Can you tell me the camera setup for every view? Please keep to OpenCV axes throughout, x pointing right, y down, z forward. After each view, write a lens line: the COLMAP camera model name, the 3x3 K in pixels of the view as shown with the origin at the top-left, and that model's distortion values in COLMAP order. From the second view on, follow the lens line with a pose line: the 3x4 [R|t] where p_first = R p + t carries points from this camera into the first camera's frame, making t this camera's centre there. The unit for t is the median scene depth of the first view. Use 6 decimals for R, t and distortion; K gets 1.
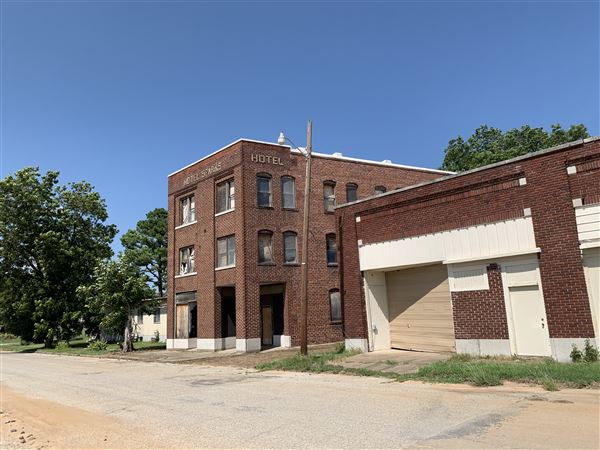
lens RADIAL K [[459.4, 0, 300.3], [0, 459.4, 228.8], [0, 0, 1]] dist [0.040969, -0.055222]
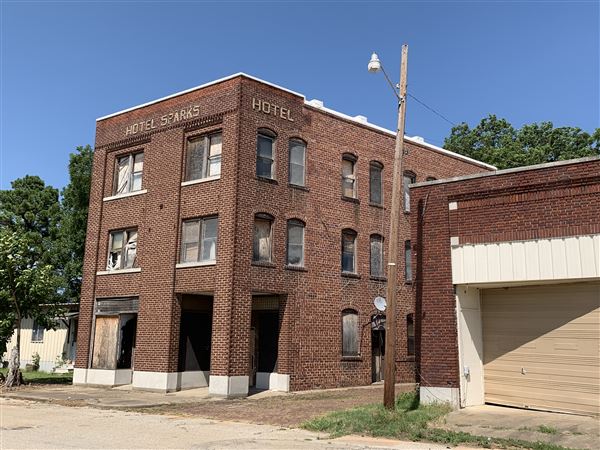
lens RADIAL K [[587.0, 0, 299.7], [0, 587.0, 220.8], [0, 0, 1]] dist [0.007927, 0.000000]
pose [[0.977942, 0.099271, 0.183782, -0.174549], [-0.094818, 0.994951, -0.032881, 0.035507], [-0.186118, 0.014729, 0.982417, 0.151322]]
